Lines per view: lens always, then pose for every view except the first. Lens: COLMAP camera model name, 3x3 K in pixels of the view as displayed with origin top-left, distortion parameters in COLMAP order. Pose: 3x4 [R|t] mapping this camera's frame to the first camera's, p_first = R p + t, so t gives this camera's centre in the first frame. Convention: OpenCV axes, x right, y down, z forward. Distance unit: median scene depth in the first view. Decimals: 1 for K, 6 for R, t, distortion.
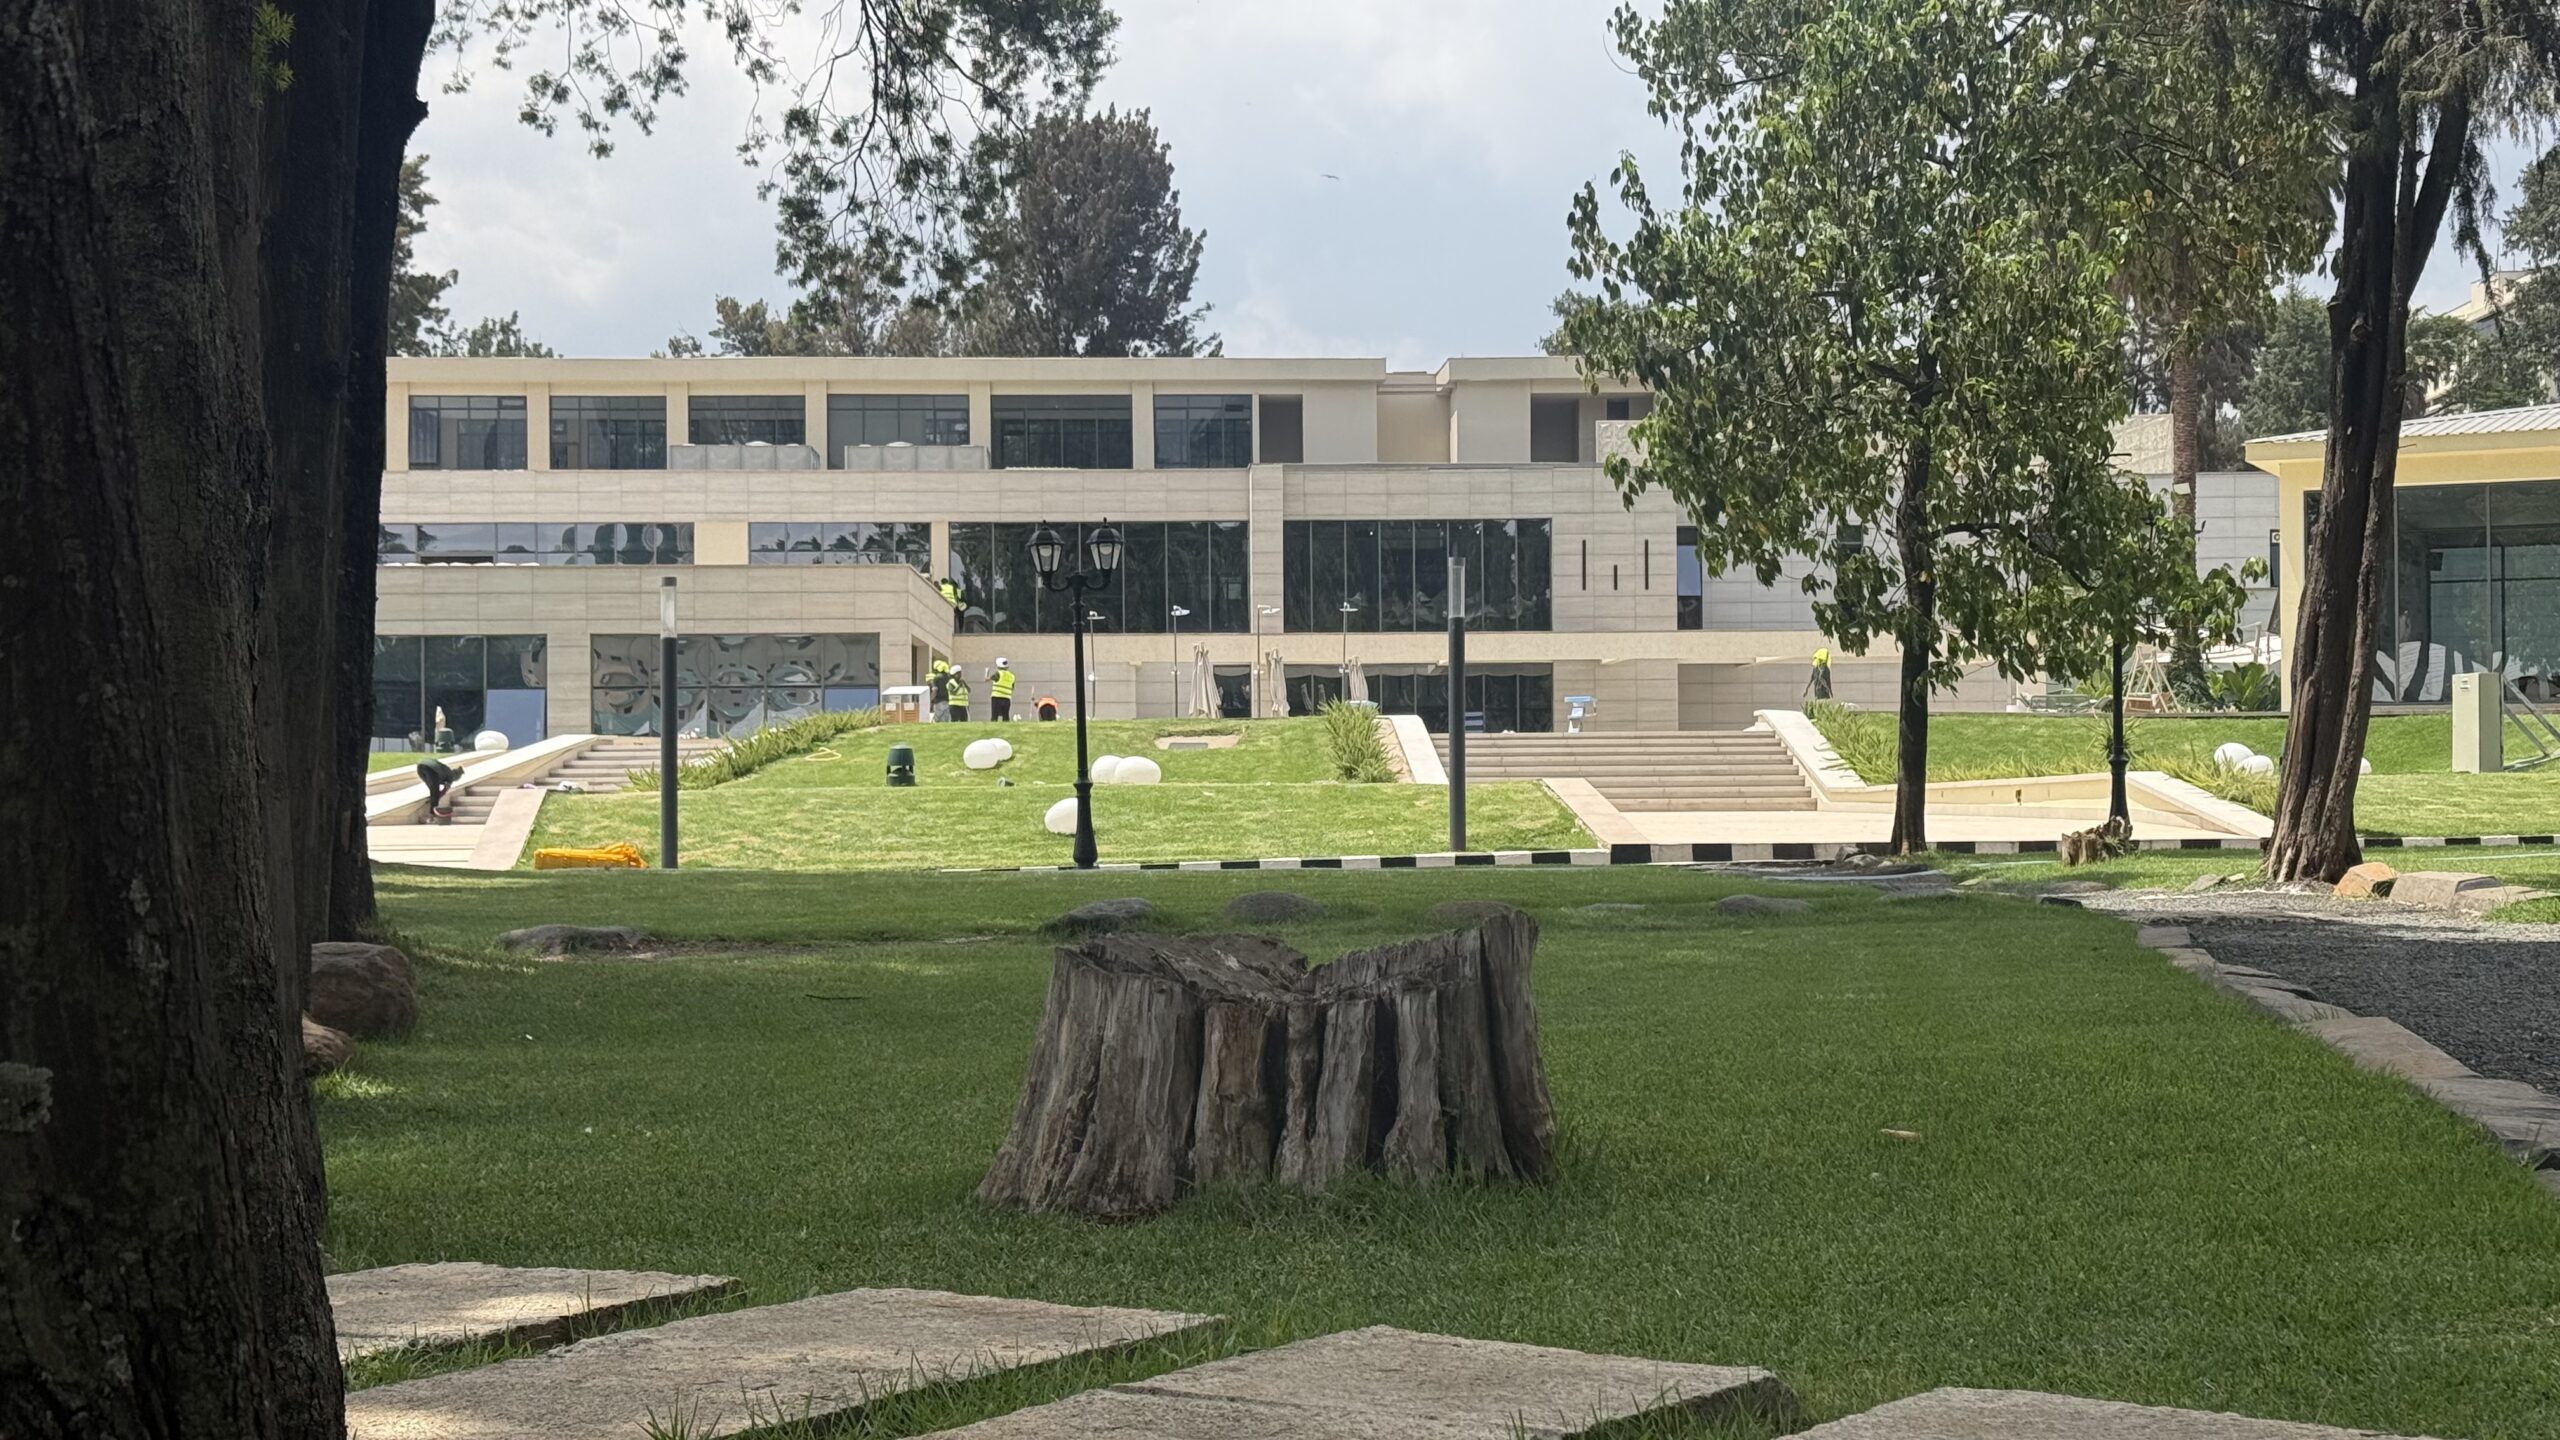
lens RADIAL K [[3598.6, 0, 1280.0], [0, 3598.6, 720.0], [0, 0, 1]] dist [0.007037, 0.011030]
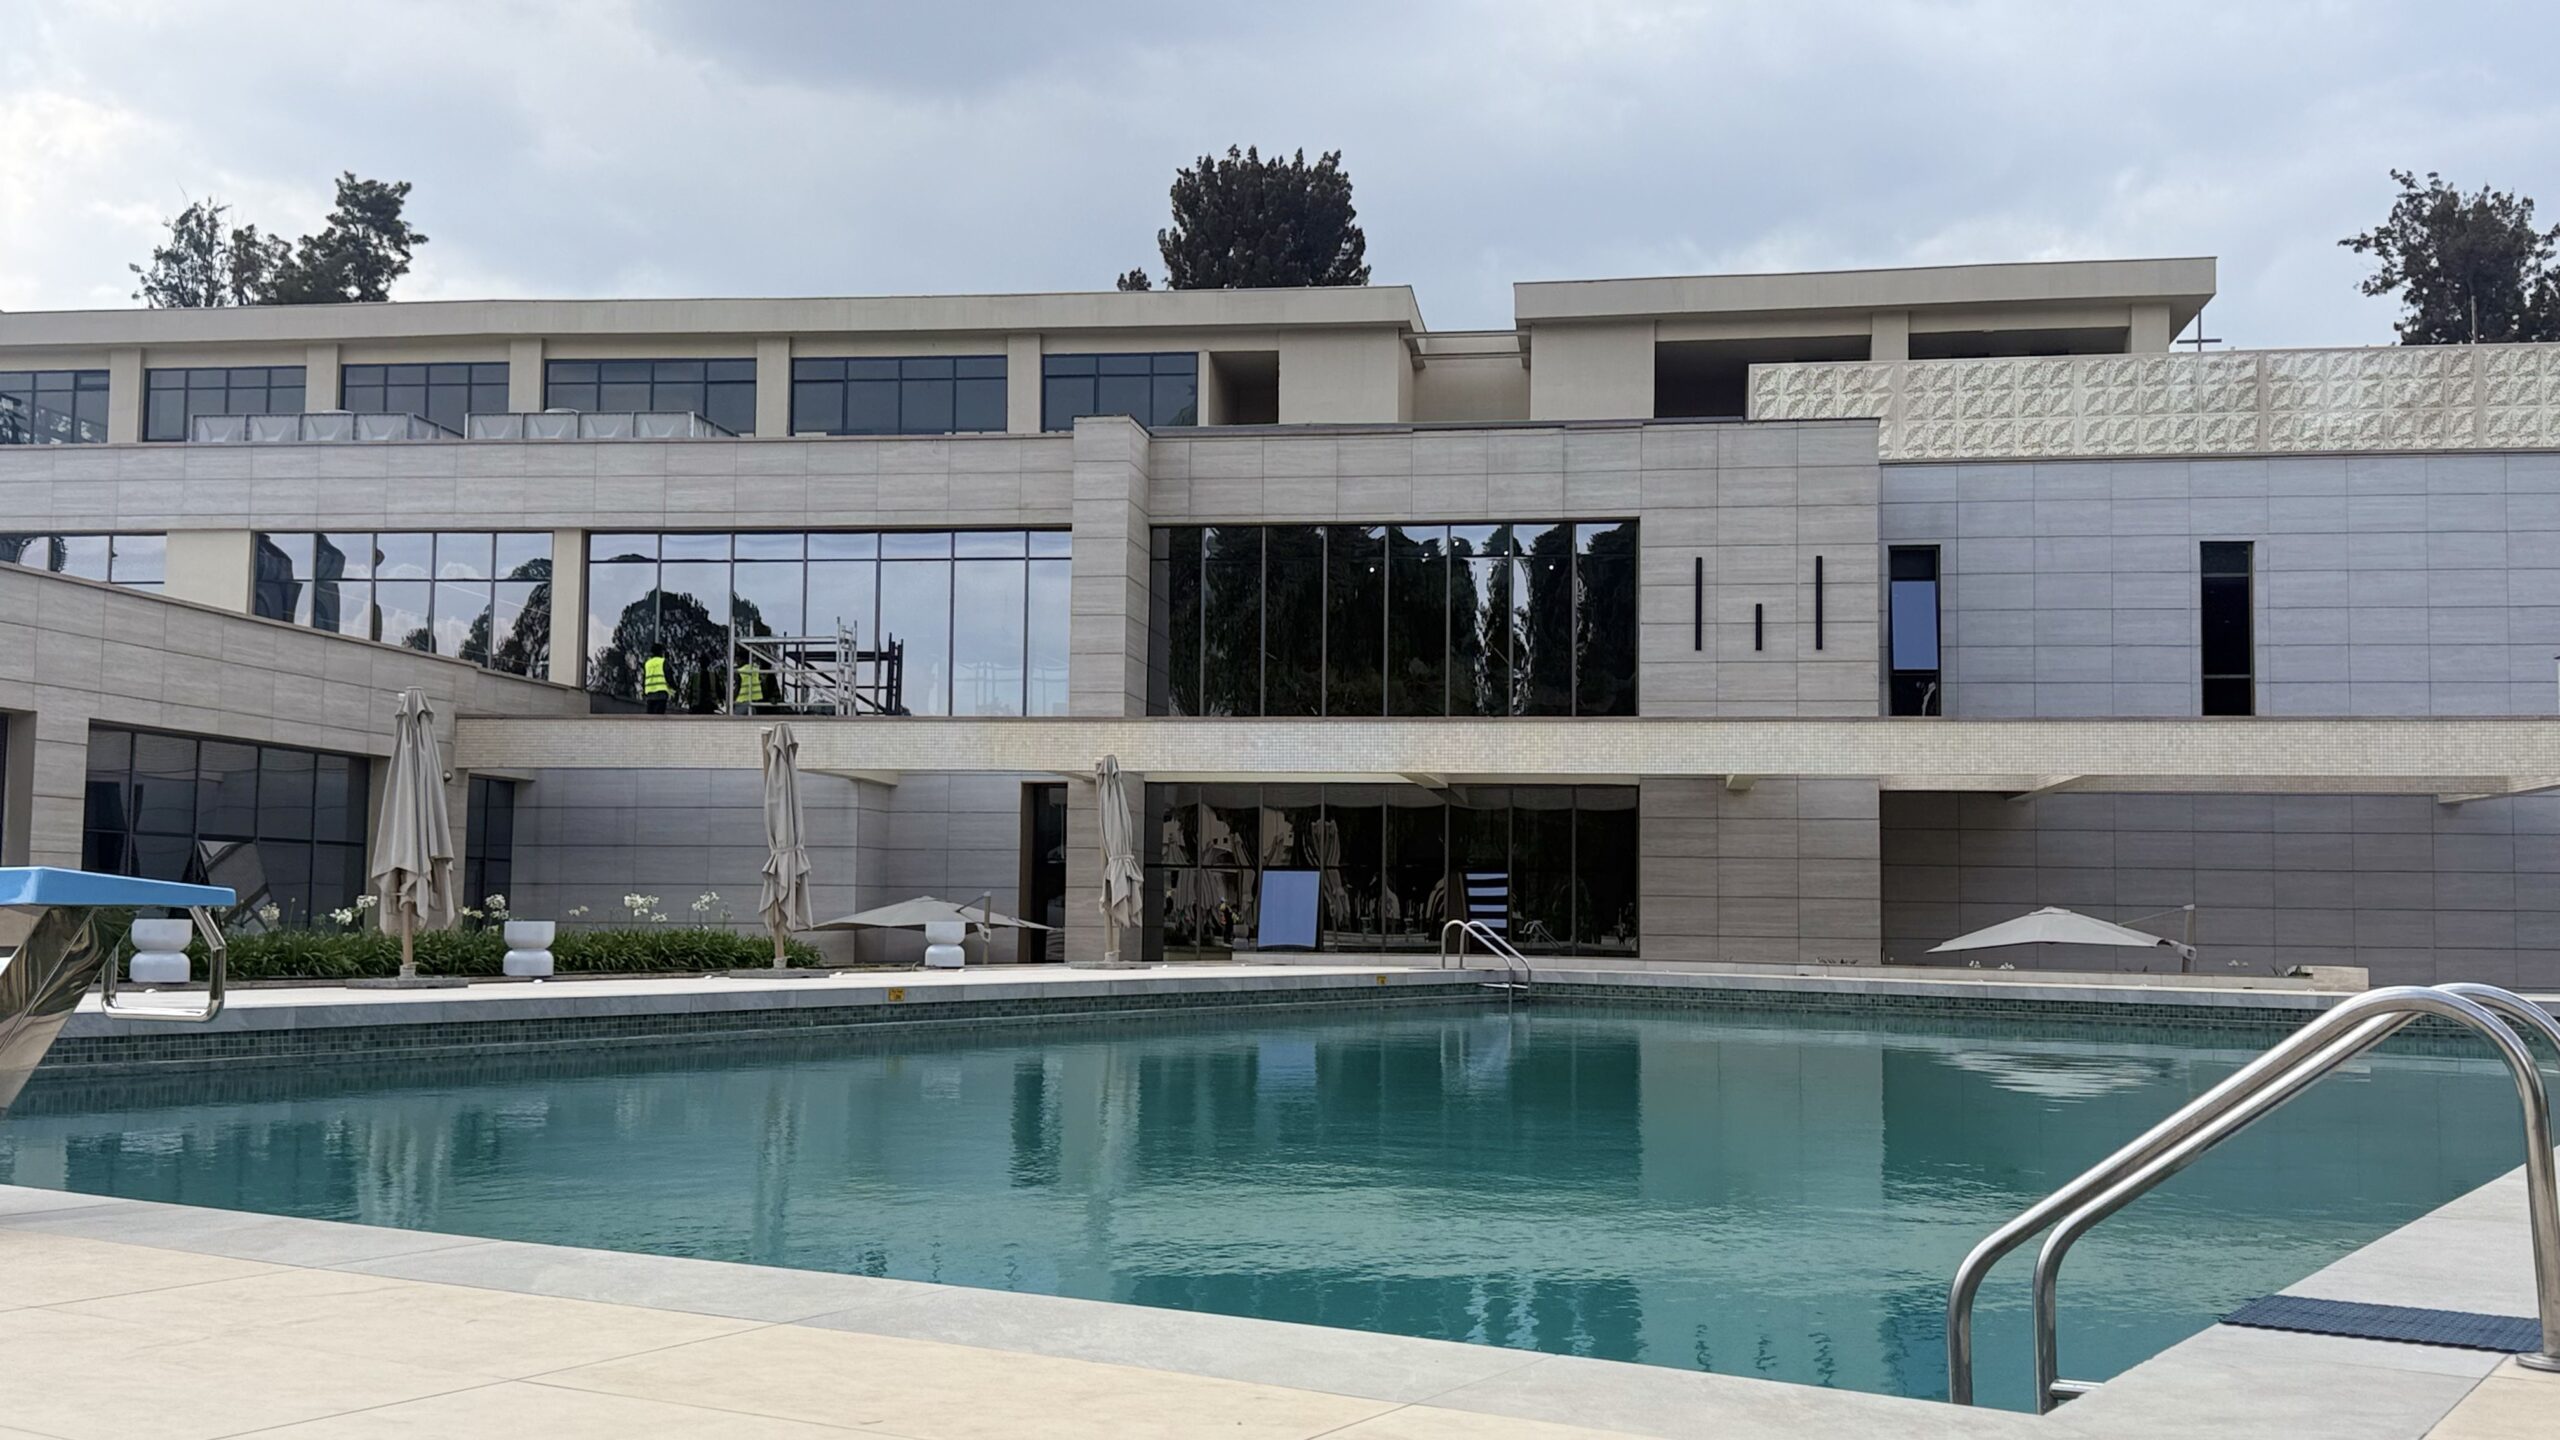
lens RADIAL K [[2512.1, 0, 1280.0], [0, 2512.1, 720.0], [0, 0, 1]] dist [0.140452, -0.380923]
pose [[0.978739, 0.006310, -0.205015, 0.097420], [-0.020417, 0.997560, -0.066767, 0.000909], [0.204093, 0.069533, 0.976479, 0.598231]]
